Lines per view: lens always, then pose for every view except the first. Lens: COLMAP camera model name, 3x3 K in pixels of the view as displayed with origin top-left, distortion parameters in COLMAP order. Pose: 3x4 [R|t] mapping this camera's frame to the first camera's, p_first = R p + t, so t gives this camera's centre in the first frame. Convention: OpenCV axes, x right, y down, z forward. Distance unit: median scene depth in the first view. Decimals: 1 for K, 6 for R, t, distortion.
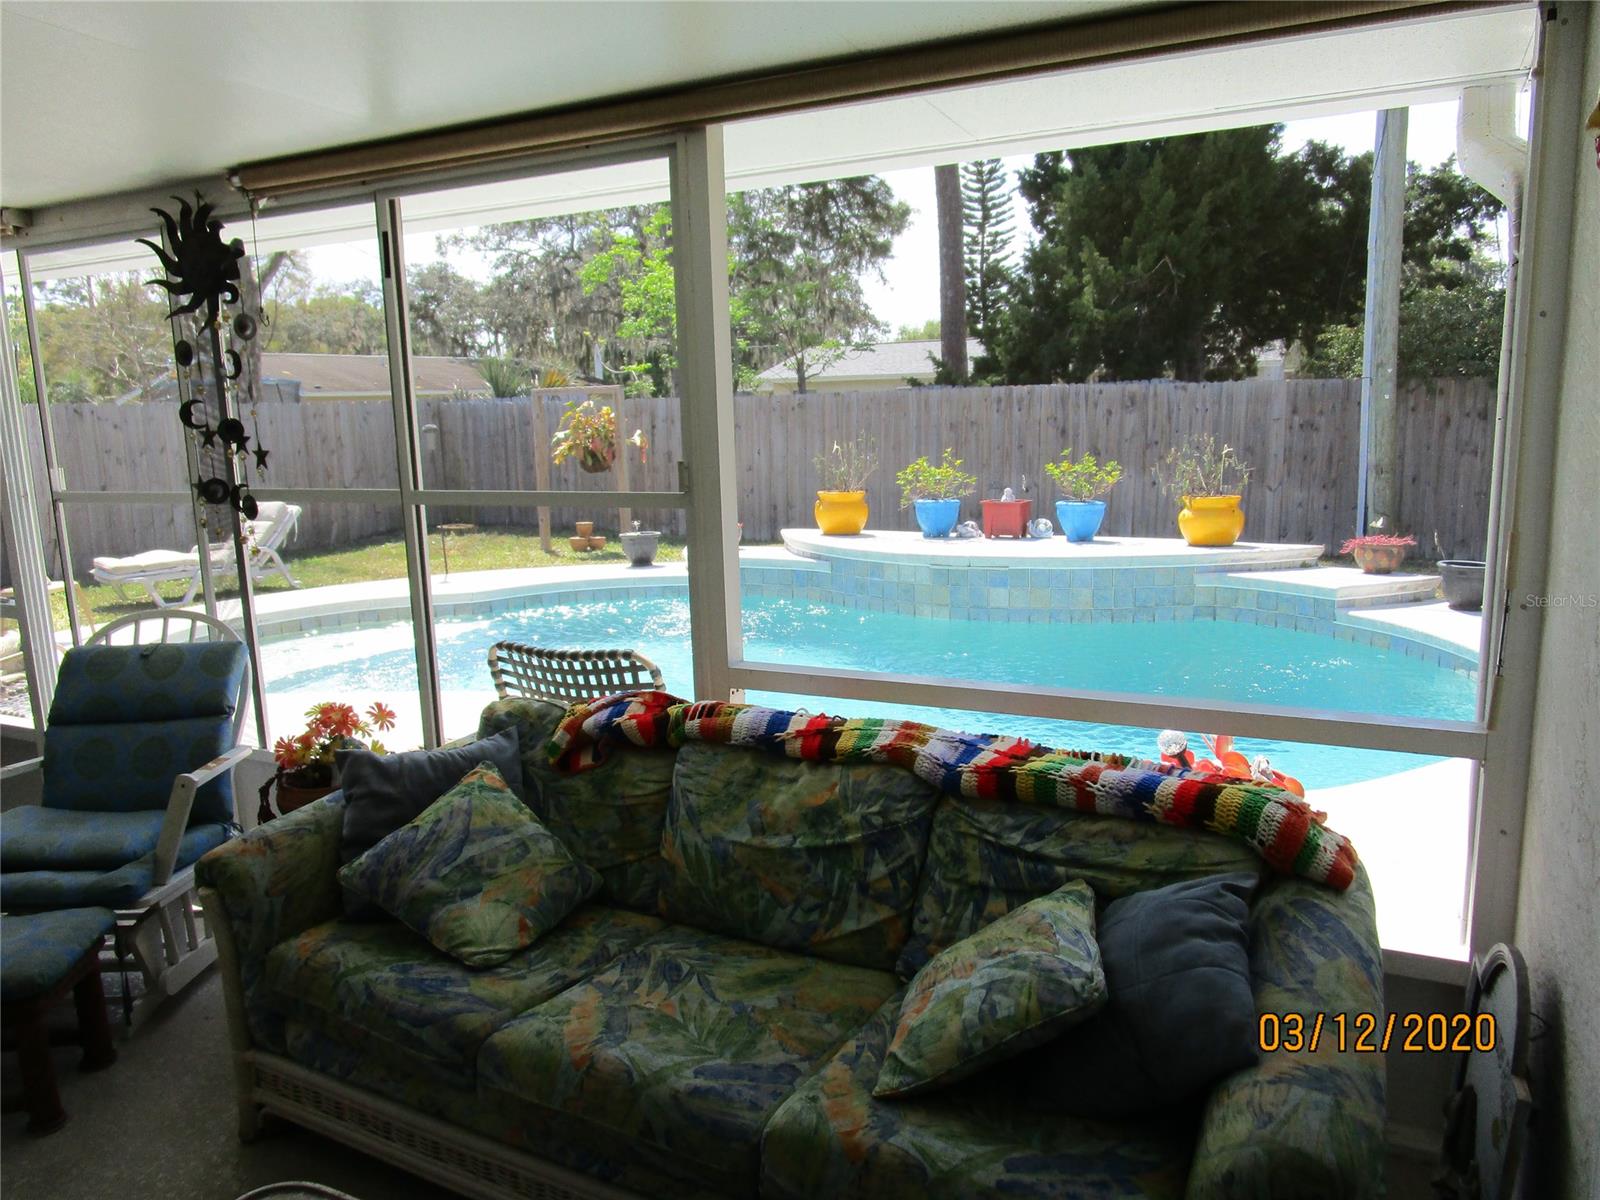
lens RADIAL K [[1151.7, 0, 798.3], [0, 1151.7, 598.0], [0, 0, 1]] dist [-0.020969, 0.005945]
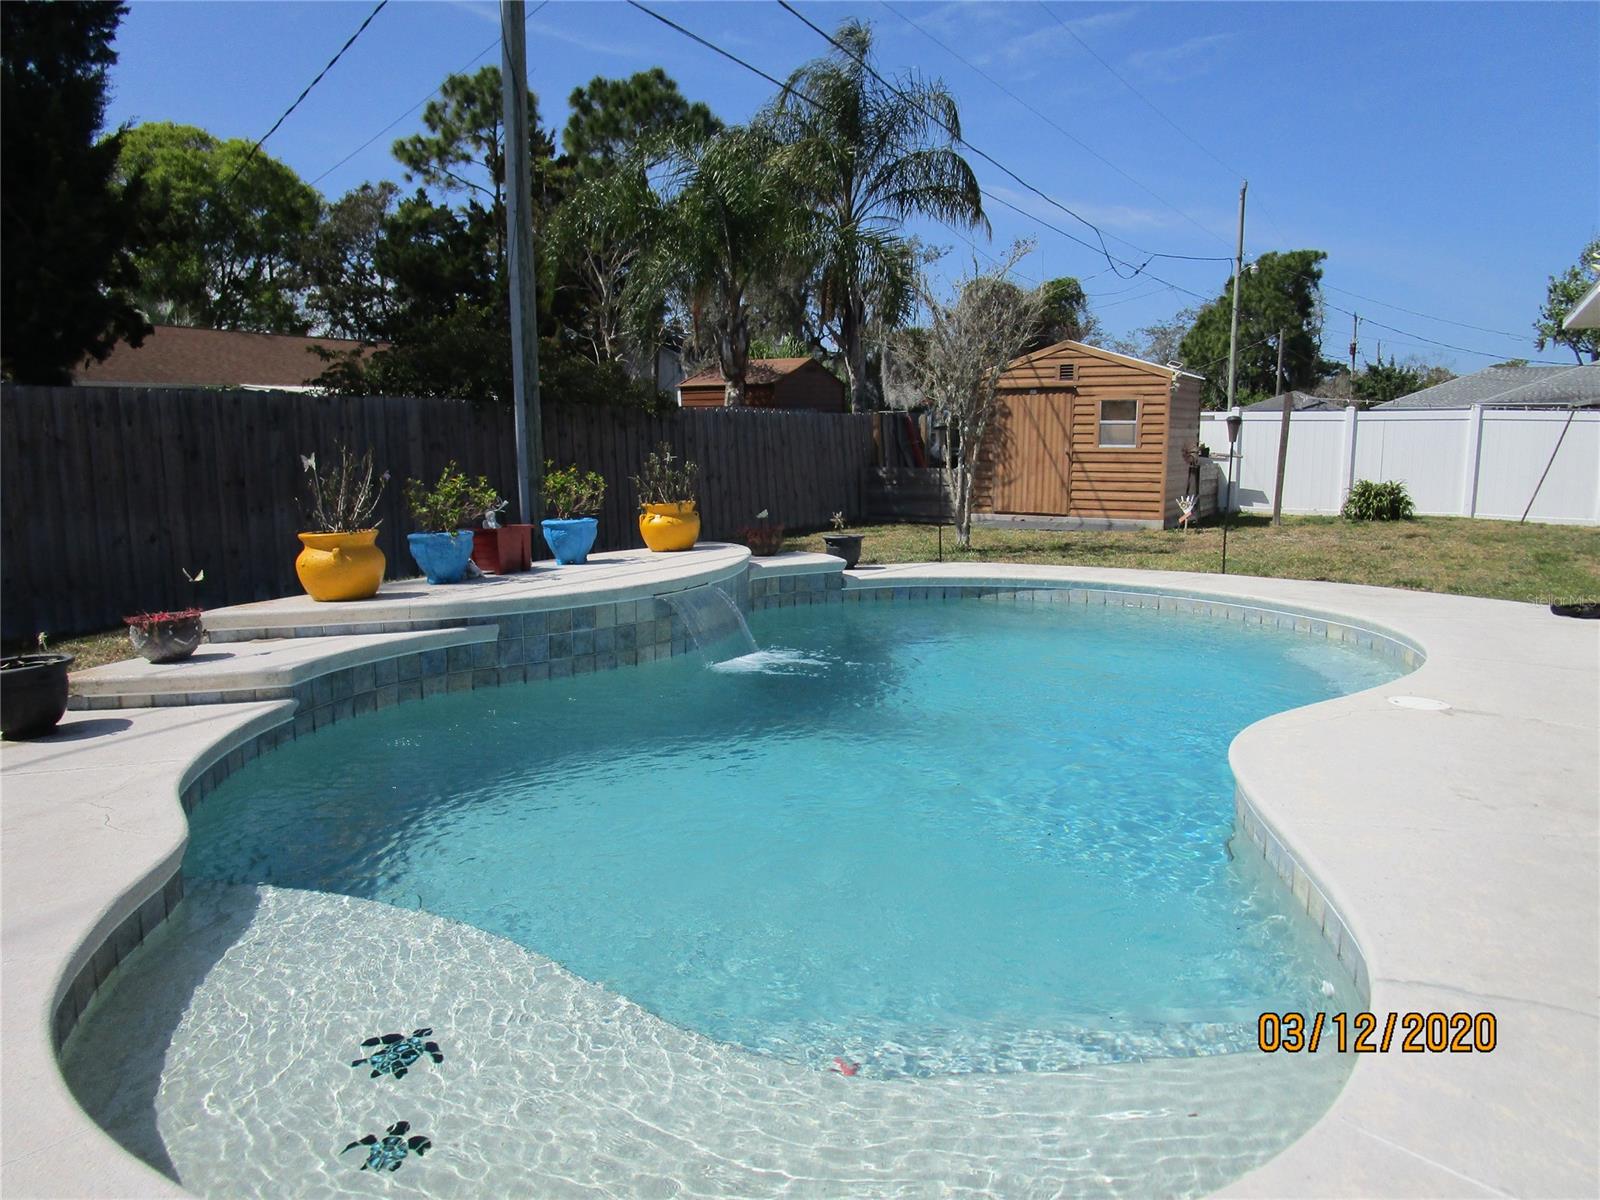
lens RADIAL K [[1151.7, 0, 798.3], [0, 1151.7, 598.0], [0, 0, 1]] dist [-0.020969, 0.005945]
pose [[0.101268, -0.119487, 0.987658, -1.739591], [0.178898, 0.978765, 0.100068, -0.231341], [-0.978642, 0.166557, 0.120494, 2.108470]]
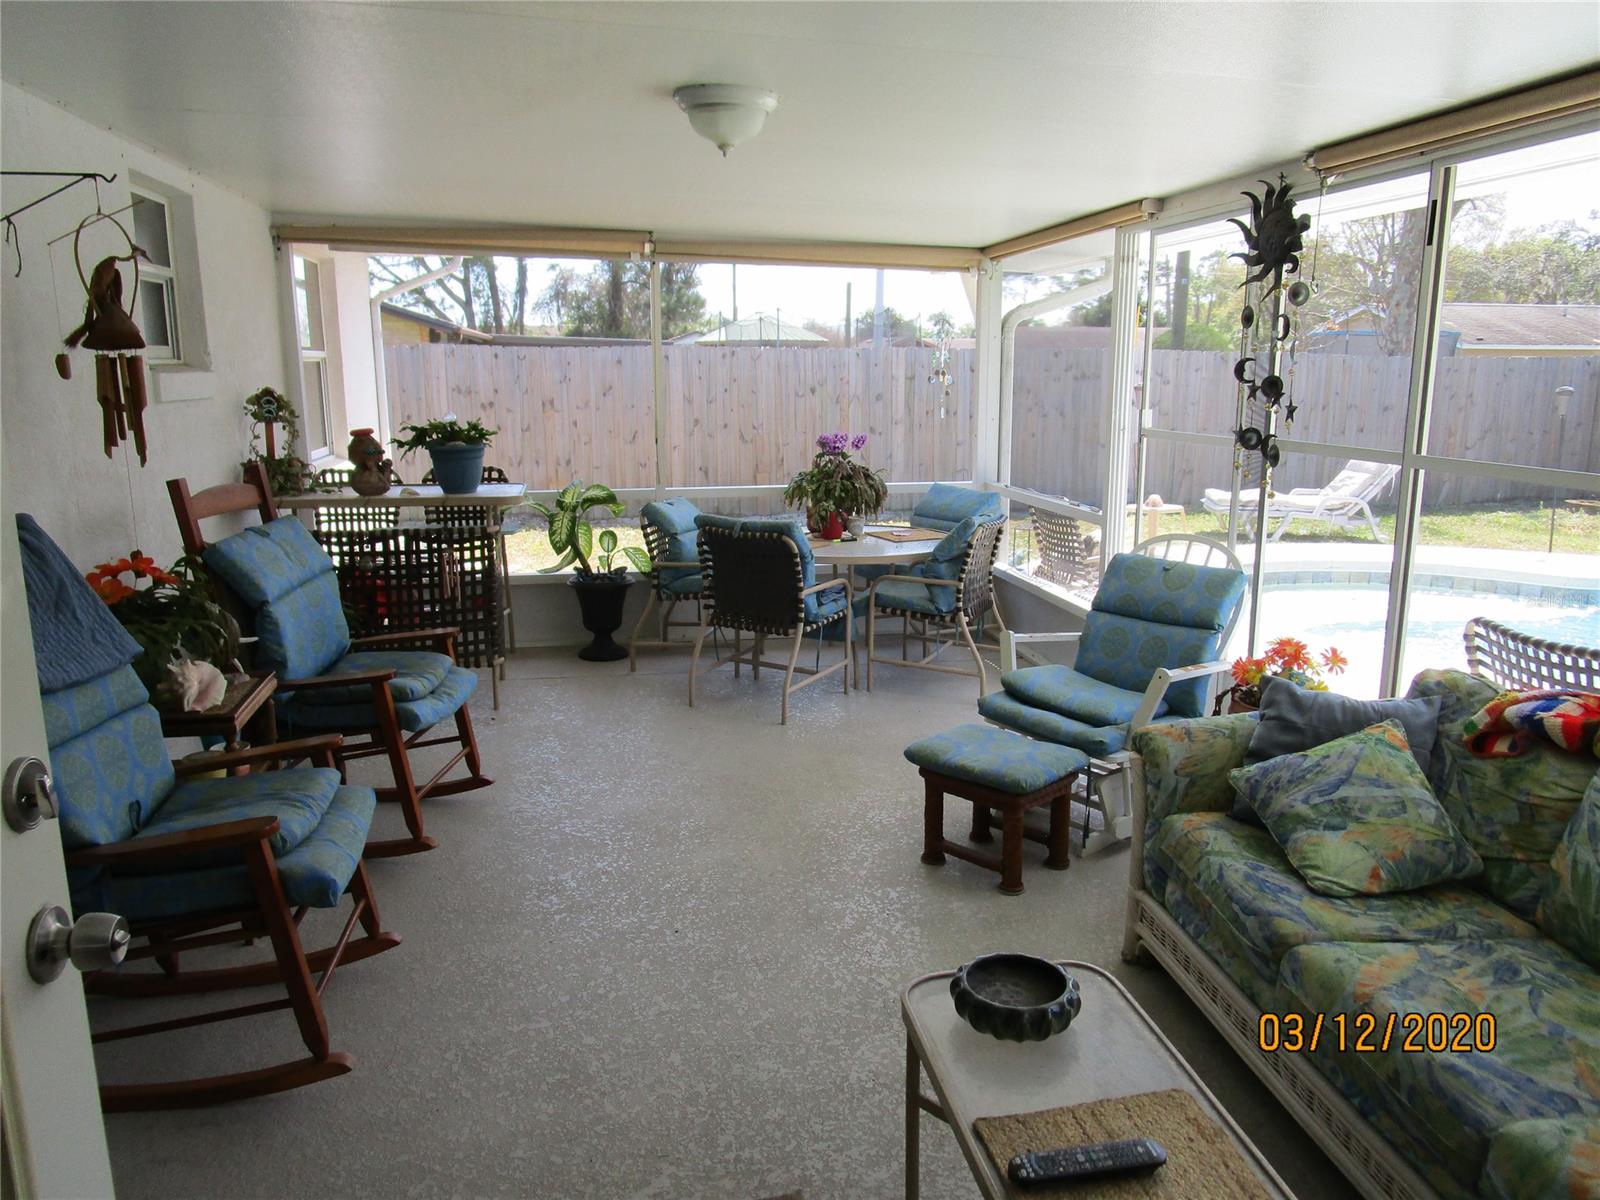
lens RADIAL K [[1151.7, 0, 798.3], [0, 1151.7, 598.0], [0, 0, 1]] dist [-0.020969, 0.005945]
pose [[0.596966, 0.188234, -0.779871, 0.168575], [-0.154311, 0.980875, 0.118629, -0.004582], [0.787286, 0.049525, 0.614596, -0.058004]]
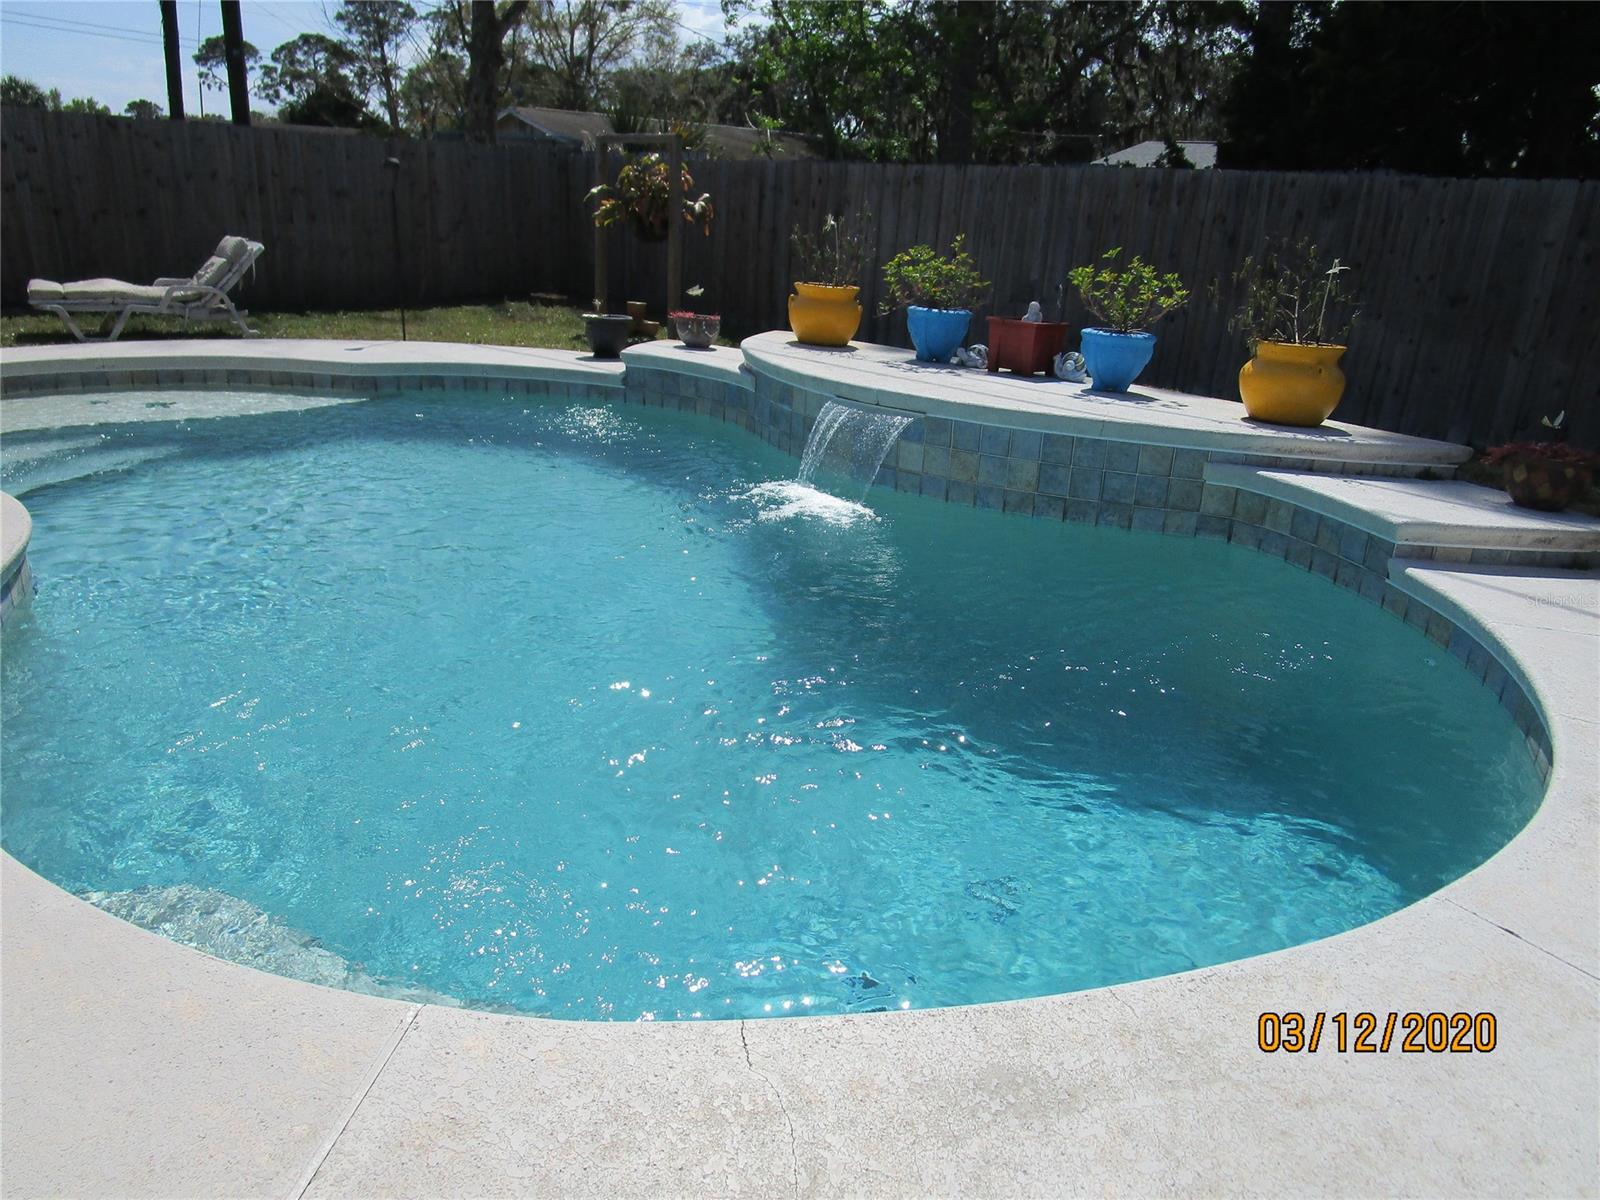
lens RADIAL K [[1151.7, 0, 798.3], [0, 1151.7, 598.0], [0, 0, 1]] dist [-0.020969, 0.005945]
pose [[0.944579, 0.173698, -0.278567, 0.811015], [-0.125979, 0.975379, 0.181013, -0.086724], [0.303150, -0.135887, 0.943204, 0.843931]]
